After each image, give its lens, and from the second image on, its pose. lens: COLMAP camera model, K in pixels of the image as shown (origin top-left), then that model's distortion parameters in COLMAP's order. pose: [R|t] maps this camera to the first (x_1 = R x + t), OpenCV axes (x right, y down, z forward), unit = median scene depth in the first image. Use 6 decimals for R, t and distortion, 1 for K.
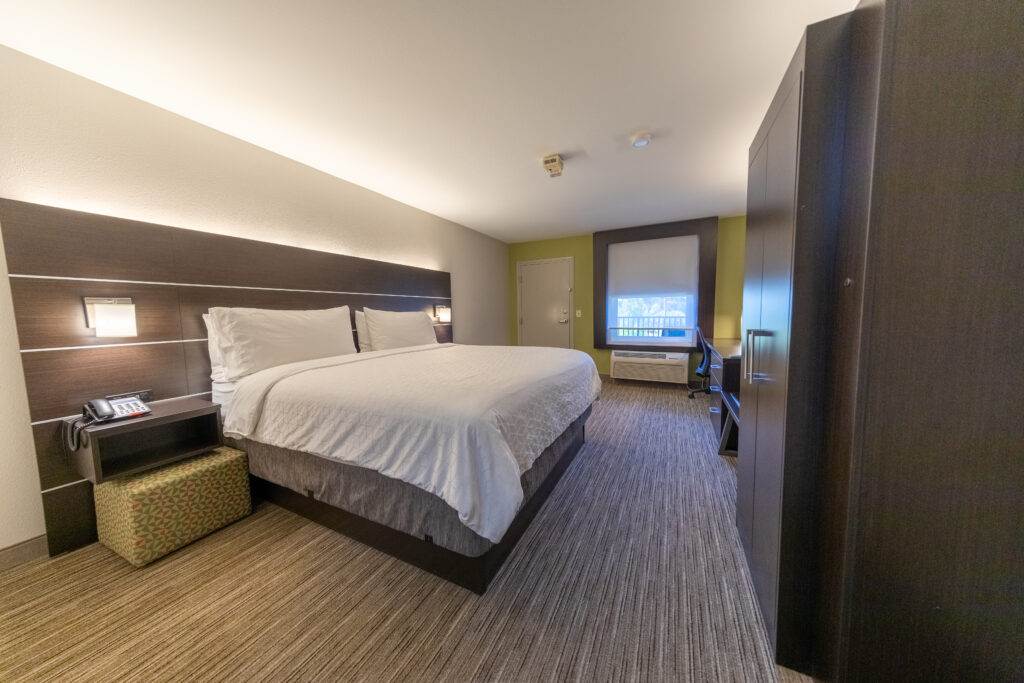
lens RADIAL K [[322.0, 0, 515.5], [0, 322.0, 338.9], [0, 0, 1]] dist [0.004247, -0.000442]
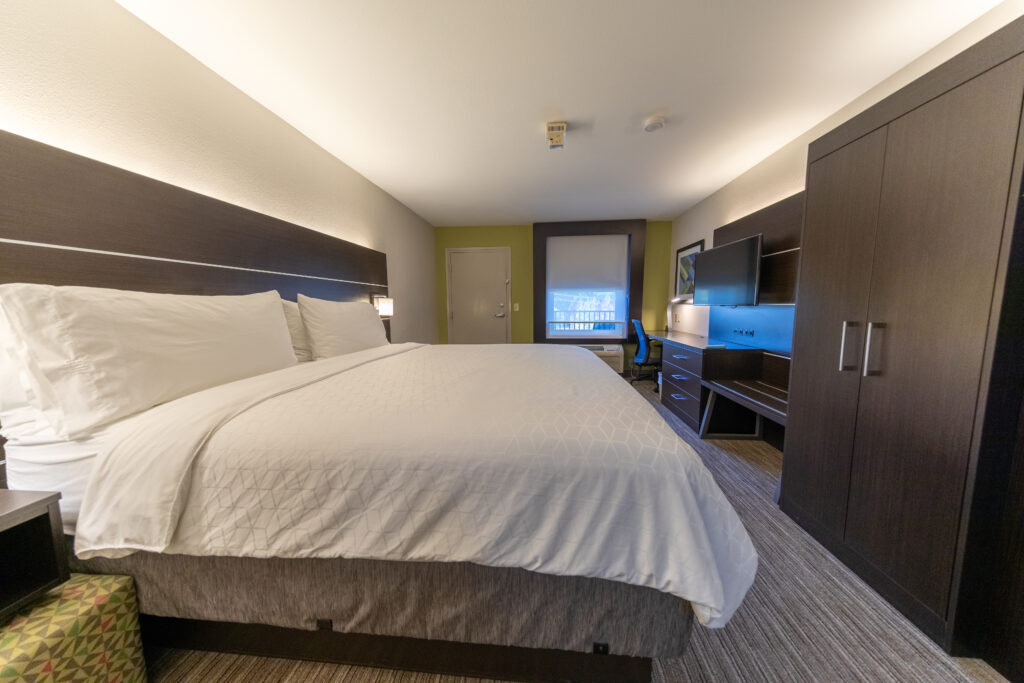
lens RADIAL K [[322.0, 0, 516.3], [0, 322.0, 339.3], [0, 0, 1]] dist [0.004247, -0.000442]
pose [[0.933142, -0.027828, 0.358430, -0.450320], [0.021140, 0.999522, 0.022563, -0.014188], [-0.358886, -0.013477, 0.933284, 0.324397]]
